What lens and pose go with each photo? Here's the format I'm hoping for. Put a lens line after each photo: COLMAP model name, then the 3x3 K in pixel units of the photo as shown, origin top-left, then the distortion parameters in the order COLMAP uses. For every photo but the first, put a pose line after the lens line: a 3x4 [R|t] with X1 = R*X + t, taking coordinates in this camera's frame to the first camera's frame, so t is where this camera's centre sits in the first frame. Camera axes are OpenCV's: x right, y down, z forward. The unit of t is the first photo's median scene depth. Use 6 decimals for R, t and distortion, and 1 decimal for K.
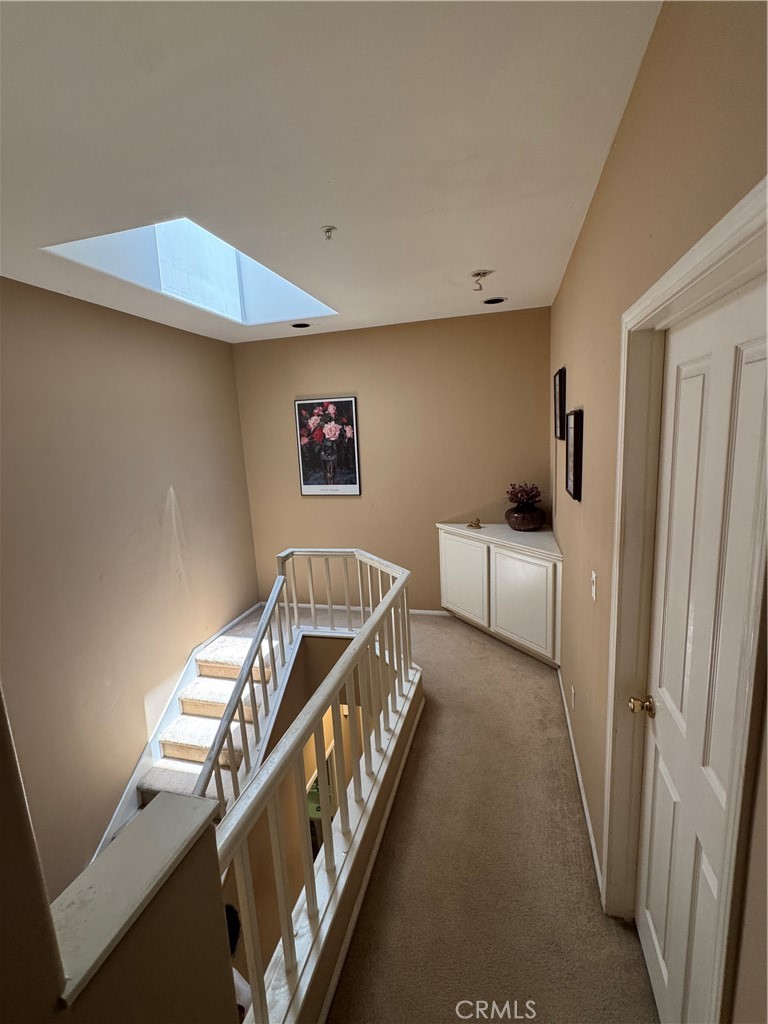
lens RADIAL K [[452.6, 0, 385.5], [0, 452.6, 508.0], [0, 0, 1]] dist [0.000415, -0.000245]
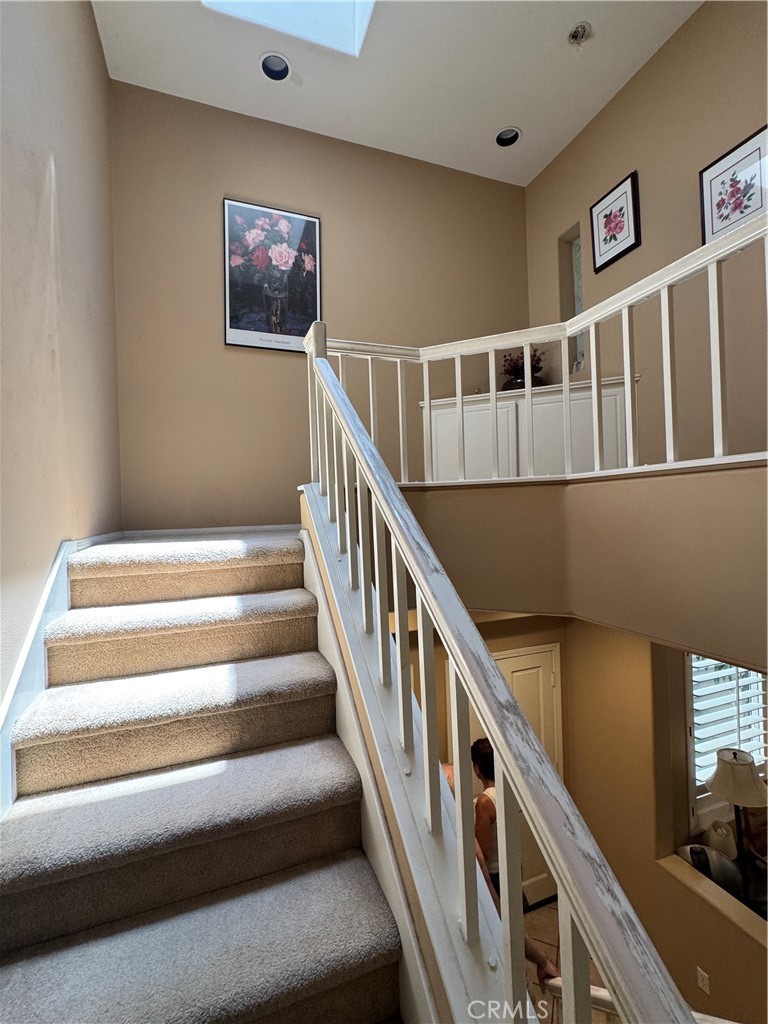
lens RADIAL K [[452.6, 0, 385.5], [0, 452.6, 508.0], [0, 0, 1]] dist [0.000415, -0.000245]
pose [[0.814719, 0.032509, 0.578944, -0.379151], [0.082224, 0.981861, -0.170843, 0.339874], [-0.573997, 0.186792, 0.797268, 0.428187]]
